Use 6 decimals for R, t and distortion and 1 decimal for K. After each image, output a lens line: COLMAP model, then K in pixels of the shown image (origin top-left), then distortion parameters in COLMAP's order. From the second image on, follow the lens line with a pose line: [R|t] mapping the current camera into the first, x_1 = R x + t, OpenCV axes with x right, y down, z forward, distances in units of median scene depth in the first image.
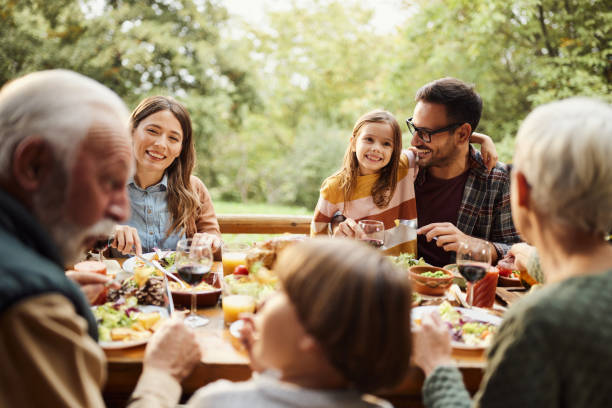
lens RADIAL K [[596.0, 0, 303.6], [0, 596.0, 202.6], [0, 0, 1]] dist [-0.002903, 0.000563]
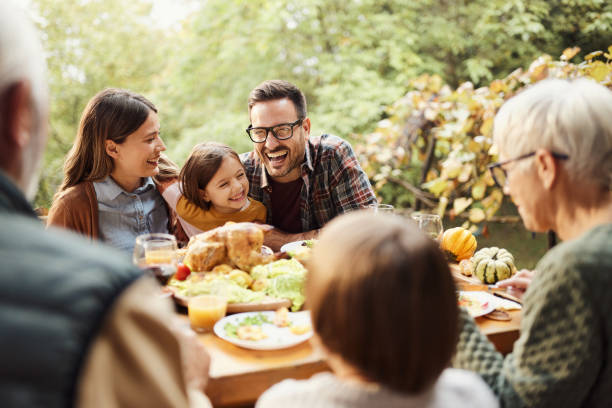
lens RADIAL K [[596.0, 0, 303.6], [0, 596.0, 202.6], [0, 0, 1]] dist [-0.002903, 0.000563]
pose [[0.935599, -0.063290, 0.347345, -0.018001], [0.061019, 0.997983, 0.017484, 0.000969], [-0.347751, 0.004837, 0.937574, 0.009332]]
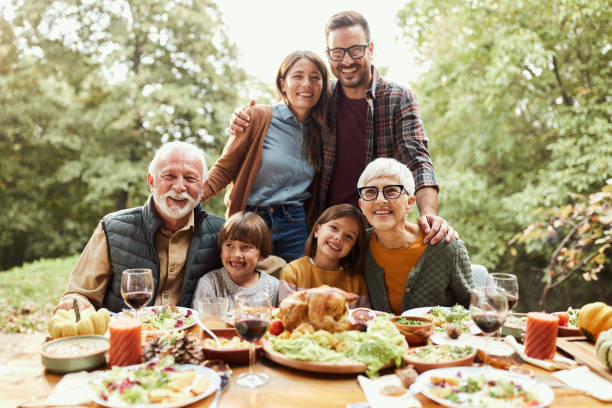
lens RADIAL K [[596.0, 0, 303.6], [0, 596.0, 202.6], [0, 0, 1]] dist [-0.002903, 0.000563]
pose [[0.999207, -0.026639, -0.029578, -0.002800], [0.023745, 0.995266, -0.094245, 0.000831], [0.031949, 0.093468, 0.995110, 0.003390]]
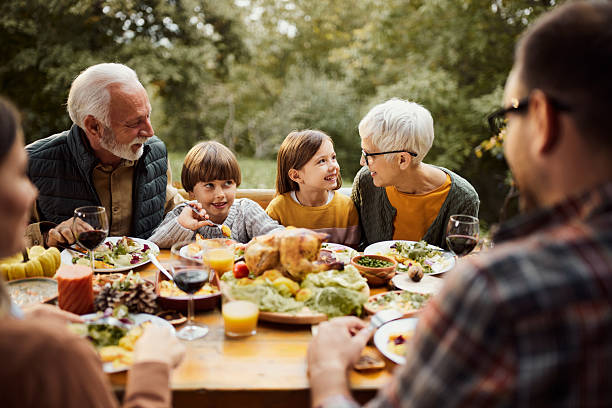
lens RADIAL K [[596.0, 0, 303.6], [0, 596.0, 202.6], [0, 0, 1]] dist [-0.002903, 0.000563]
pose [[0.999759, -0.006728, 0.020914, -0.002056], [0.004945, 0.996438, 0.084184, -0.004795], [-0.021406, -0.084061, 0.996231, 0.007295]]
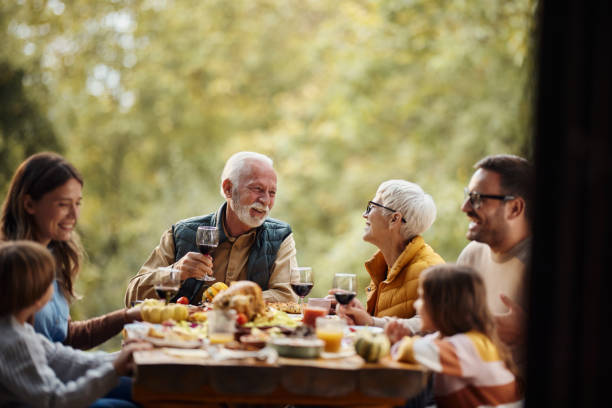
lens RADIAL K [[1527.7, 0, 306.0], [0, 1527.7, 204.0], [0, 0, 1]] dist [0.023522, 0.069137]
pose [[0.988400, 0.005518, 0.151774, -0.068787], [0.012609, 0.992909, -0.118211, 0.021491], [-0.151350, 0.118753, 0.981321, -0.173694]]
